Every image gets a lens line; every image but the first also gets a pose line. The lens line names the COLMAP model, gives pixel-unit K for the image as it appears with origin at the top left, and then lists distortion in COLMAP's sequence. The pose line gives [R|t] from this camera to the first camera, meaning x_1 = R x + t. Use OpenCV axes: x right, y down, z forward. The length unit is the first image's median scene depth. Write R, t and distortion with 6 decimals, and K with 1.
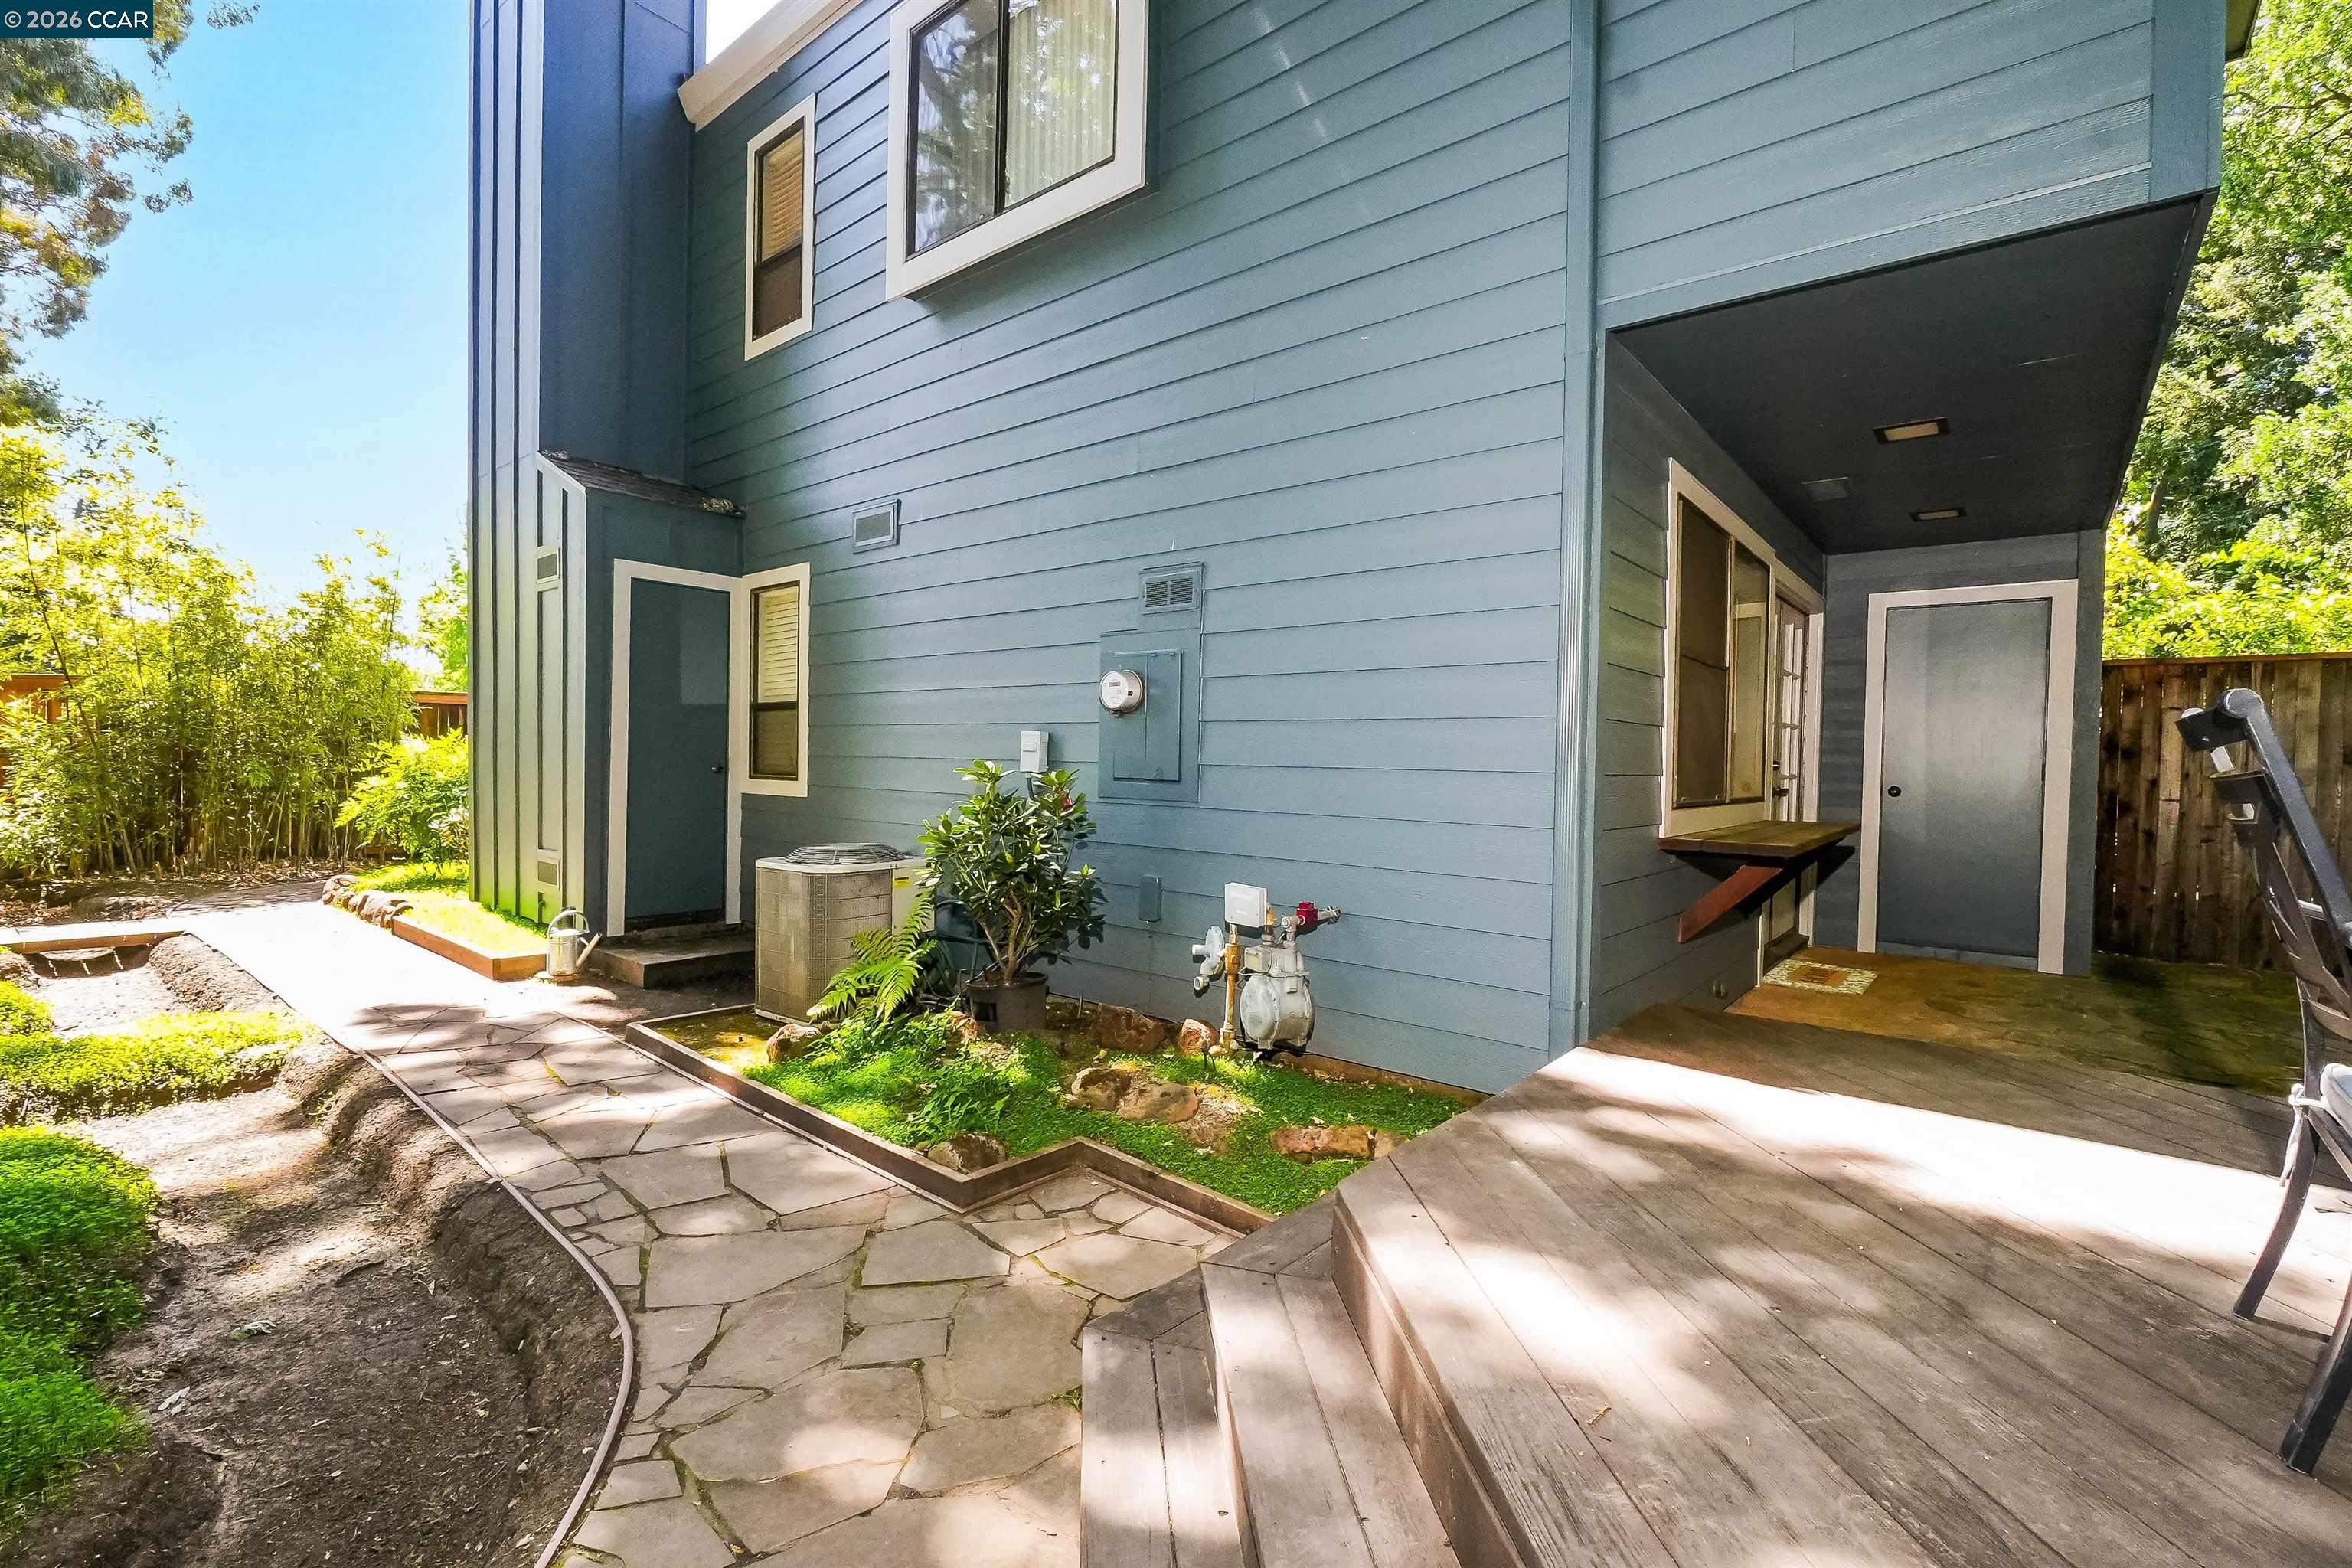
lens RADIAL K [[1017.6, 0, 1179.4], [0, 1017.6, 776.8], [0, 0, 1]] dist [-0.018051, 0.007141]
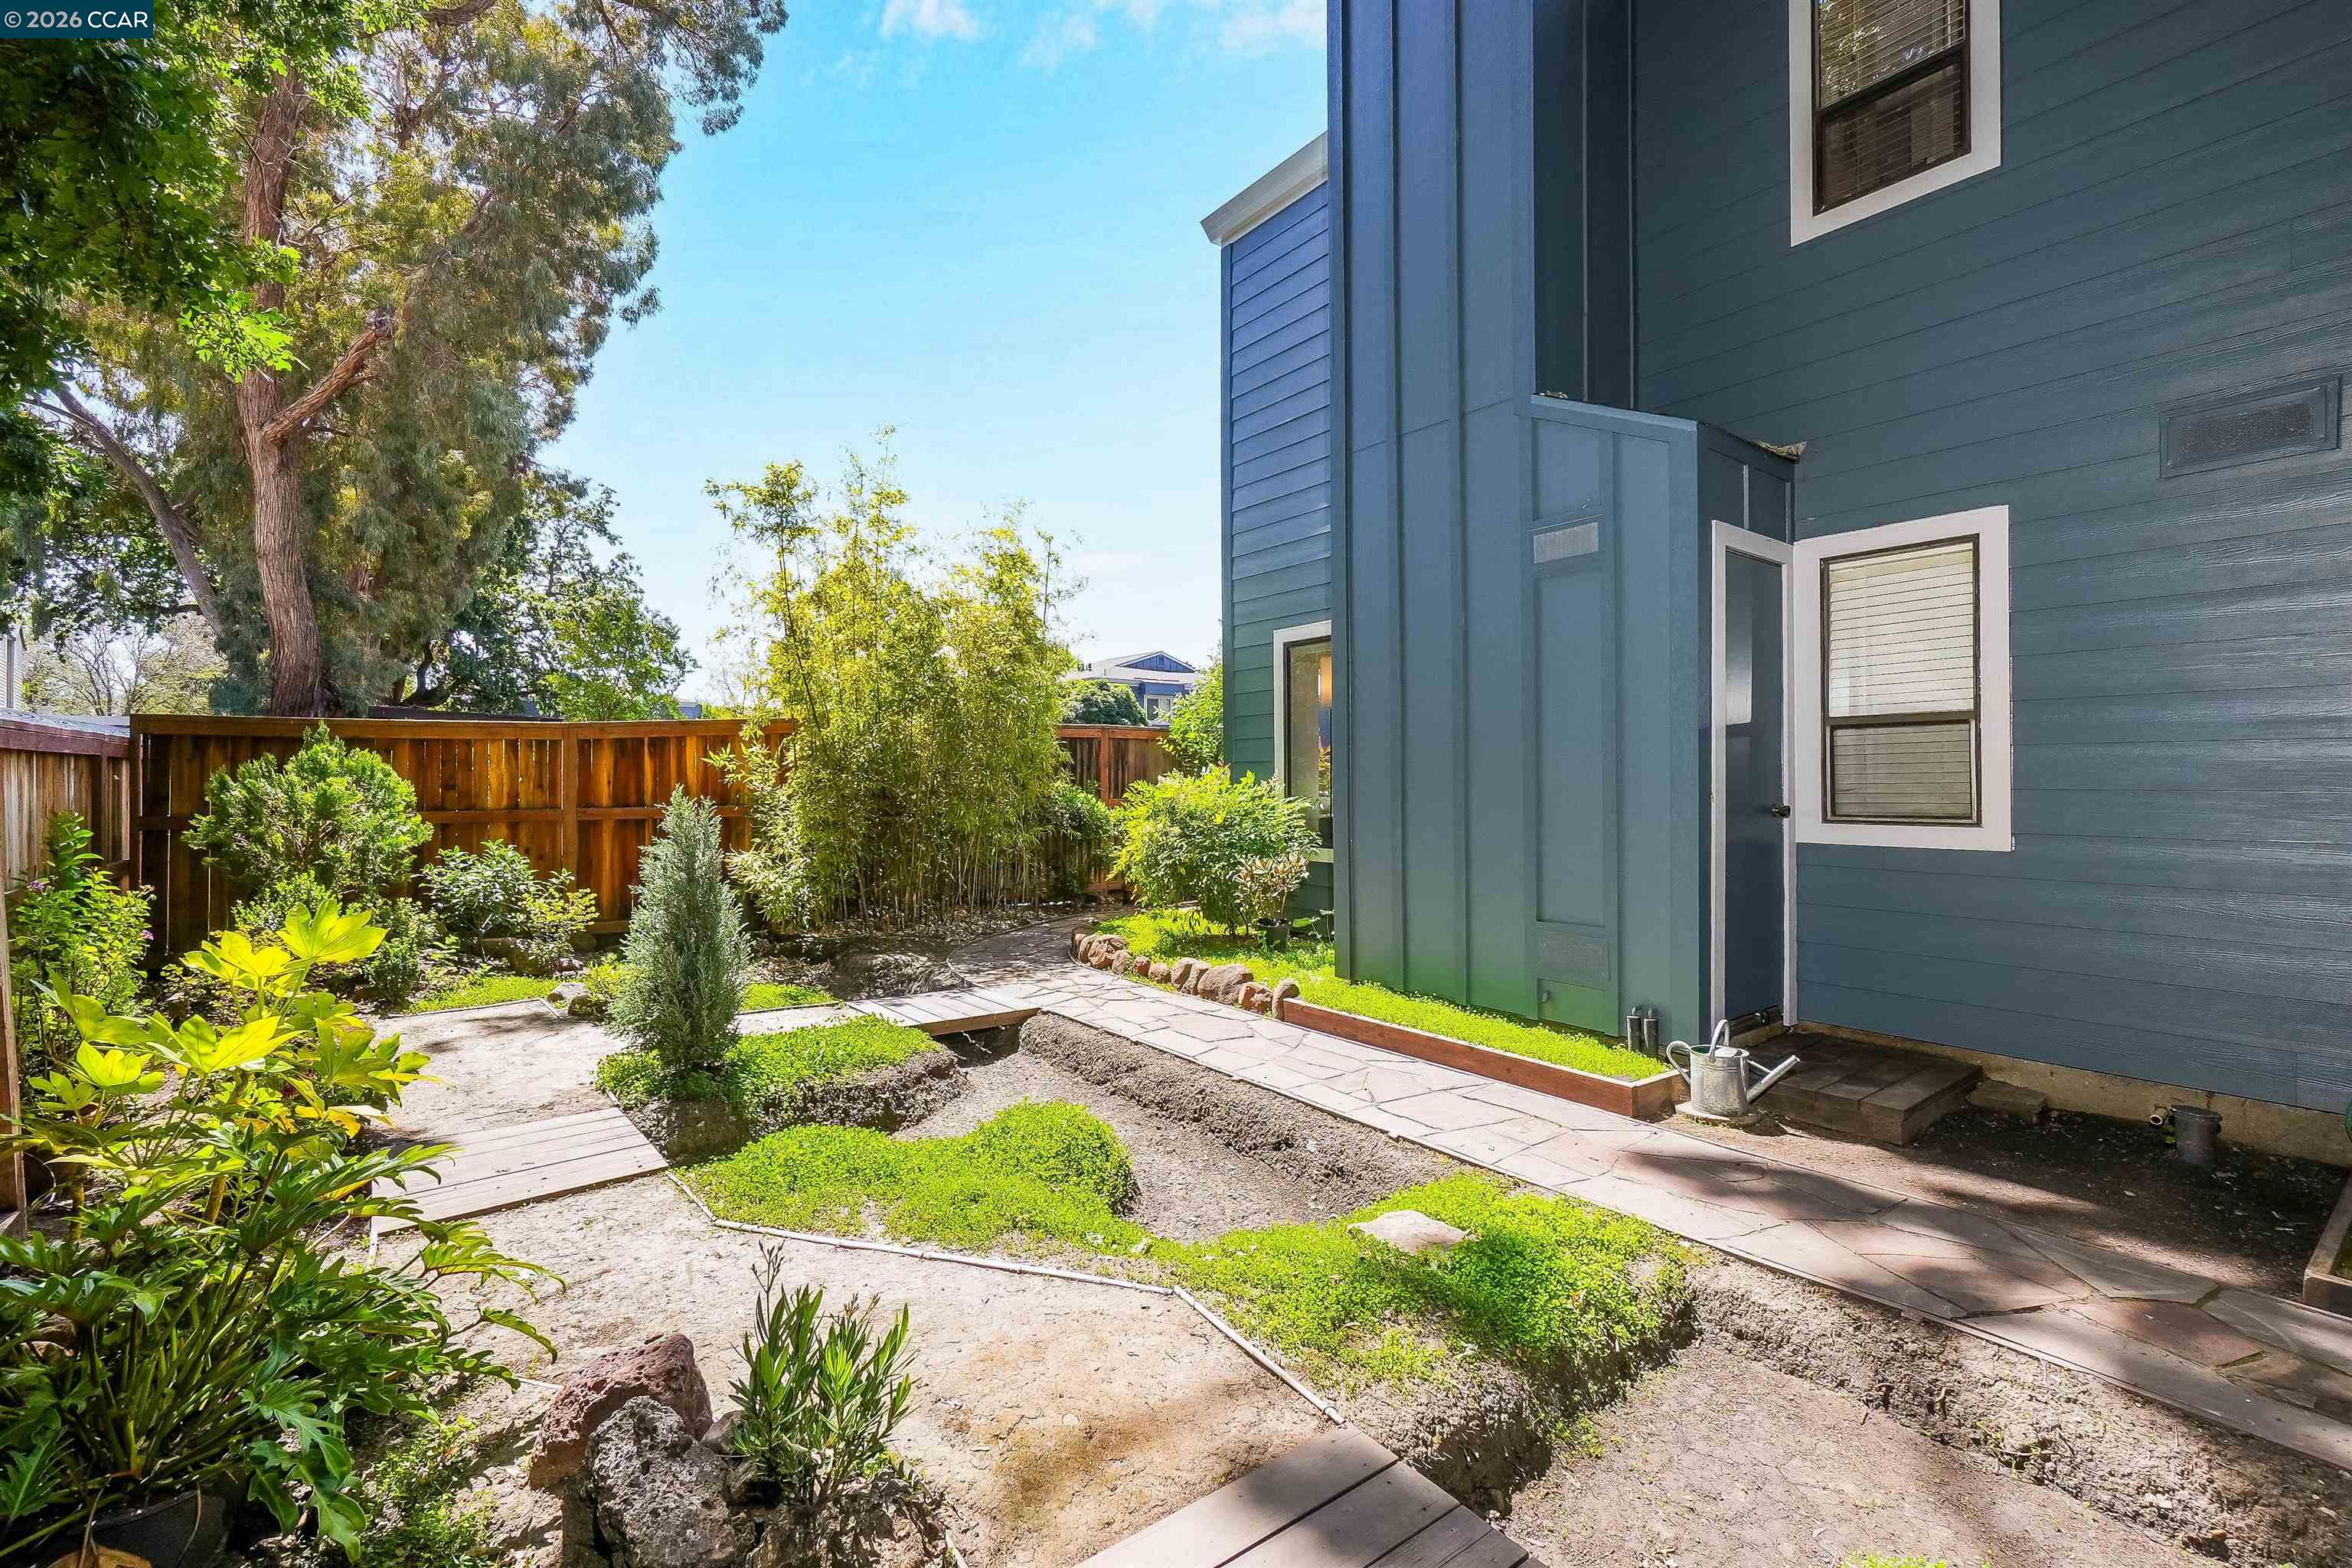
lens RADIAL K [[1003.9, 0, 1176.3], [0, 1003.9, 767.9], [0, 0, 1]] dist [-0.018411, 0.006298]
pose [[0.973569, -0.017185, -0.227747, -0.704223], [0.009136, 0.999297, -0.036347, -0.016284], [0.228212, 0.033305, 0.973042, 0.219799]]
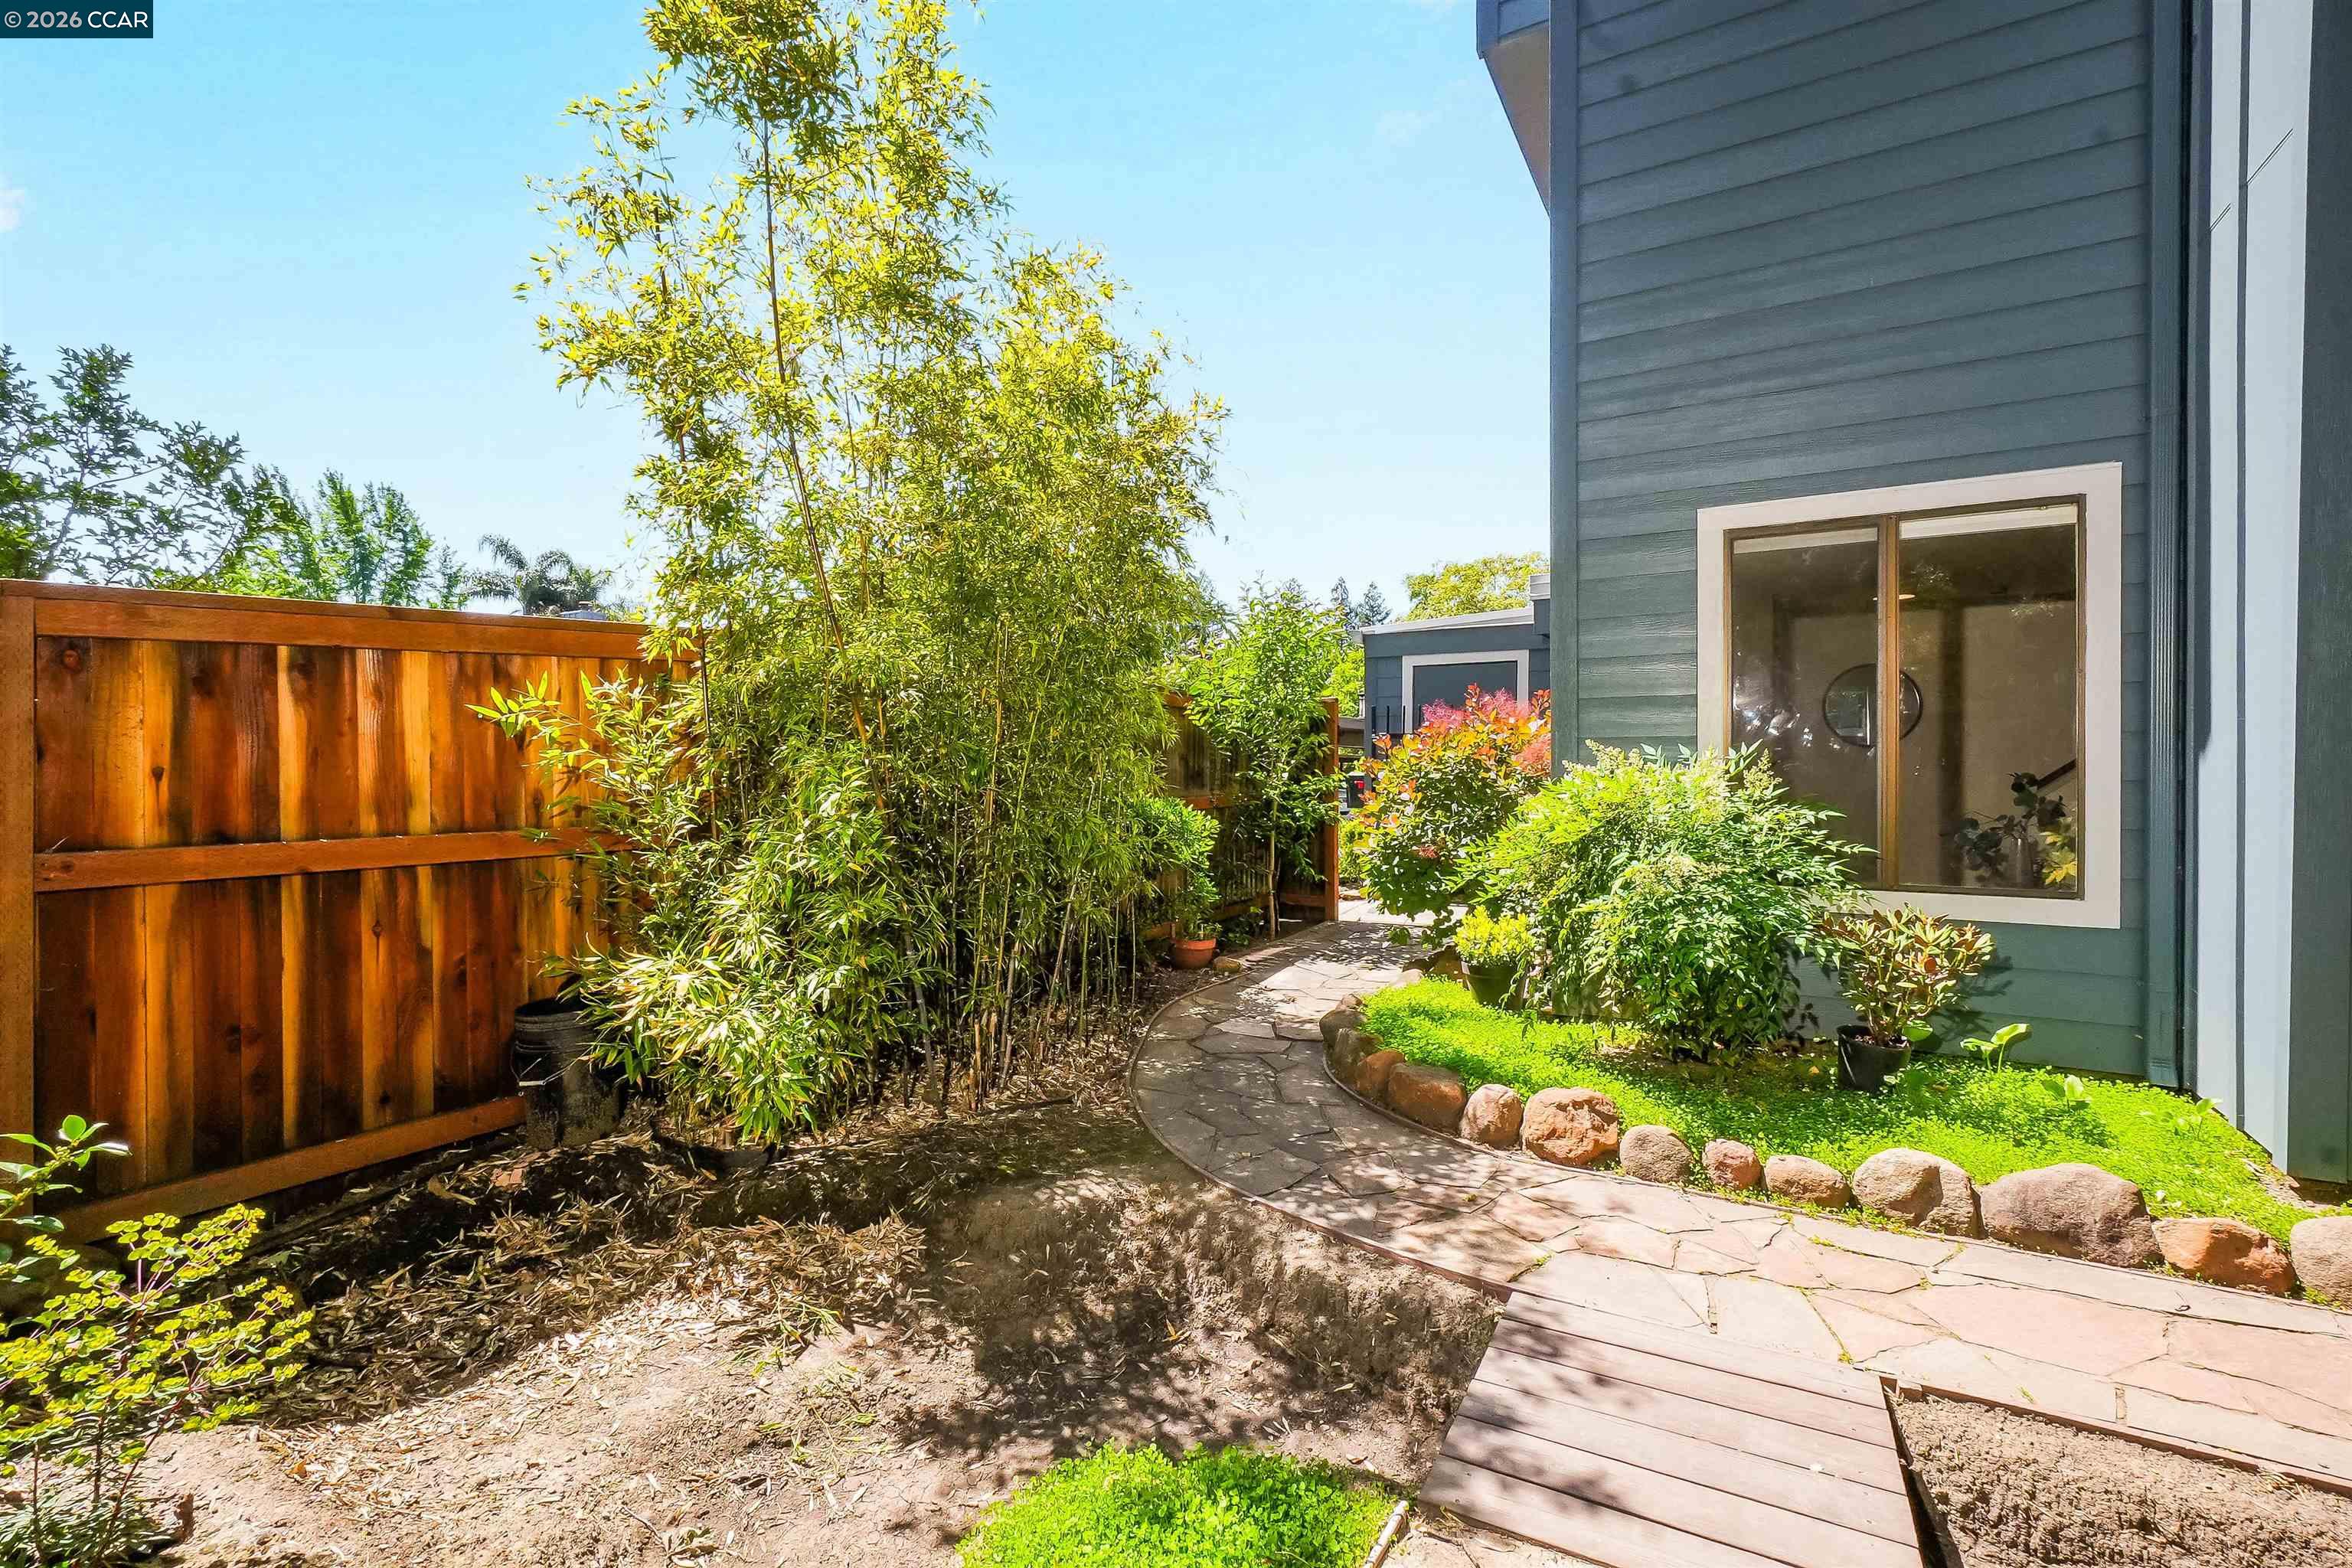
lens RADIAL K [[1003.9, 0, 1176.3], [0, 1003.9, 767.9], [0, 0, 1]] dist [-0.018411, 0.006298]
pose [[0.985874, -0.013408, 0.166953, -0.968291], [0.015186, 0.999841, -0.009377, -0.026912], [-0.166800, 0.011780, 0.985920, 0.463097]]
